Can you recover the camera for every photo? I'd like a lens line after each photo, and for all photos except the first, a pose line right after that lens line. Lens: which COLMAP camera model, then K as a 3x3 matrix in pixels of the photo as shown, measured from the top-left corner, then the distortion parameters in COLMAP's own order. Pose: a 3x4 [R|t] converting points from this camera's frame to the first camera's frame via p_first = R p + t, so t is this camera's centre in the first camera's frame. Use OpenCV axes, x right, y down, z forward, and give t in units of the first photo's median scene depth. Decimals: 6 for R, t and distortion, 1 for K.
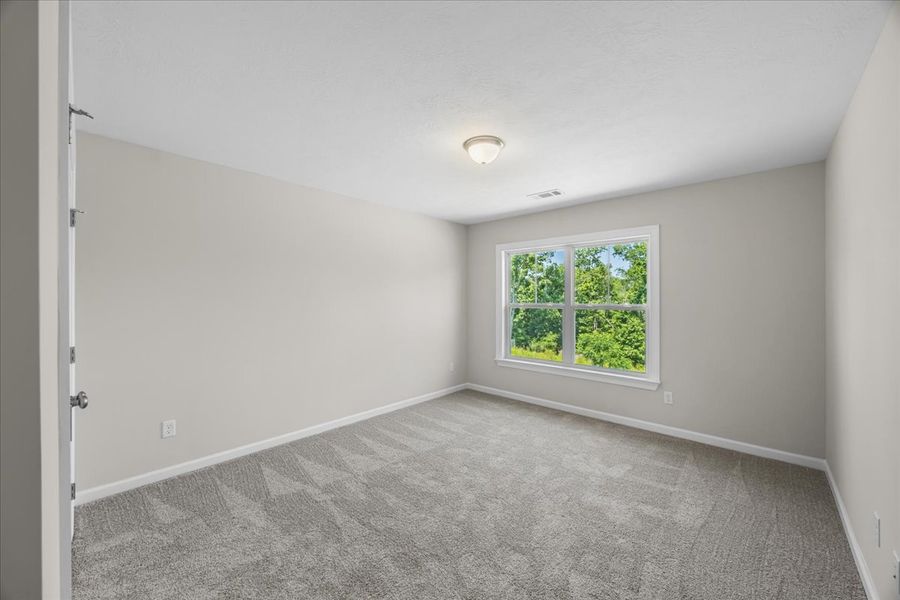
lens RADIAL K [[343.2, 0, 451.3], [0, 343.2, 297.4], [0, 0, 1]] dist [-0.000144, -0.000028]
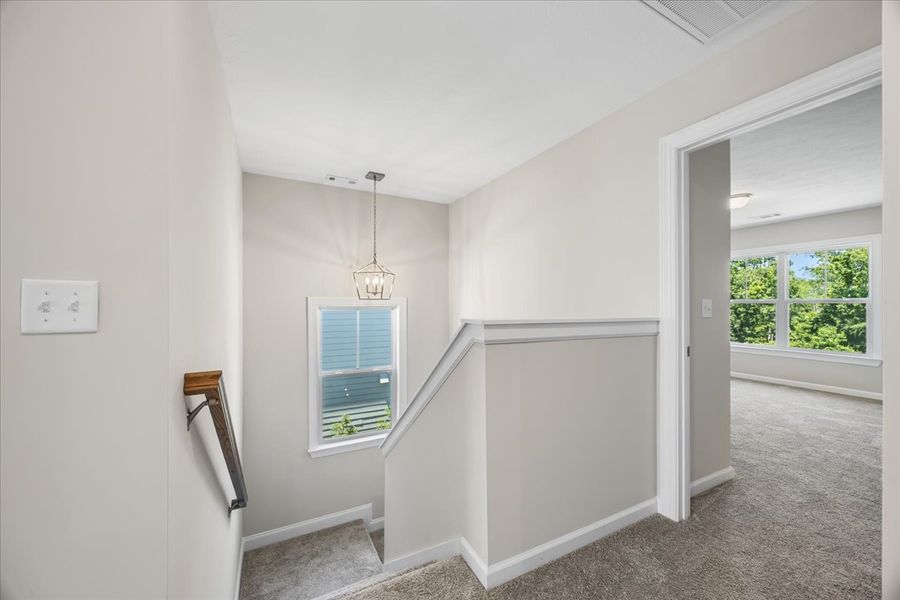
lens RADIAL K [[343.2, 0, 450.4], [0, 343.2, 303.8], [0, 0, 1]] dist [-0.000144, -0.000028]
pose [[0.941070, 0.002721, -0.338200, -0.425211], [-0.001877, 0.999994, 0.002823, 0.039288], [0.338206, -0.002022, 0.941070, -0.667284]]
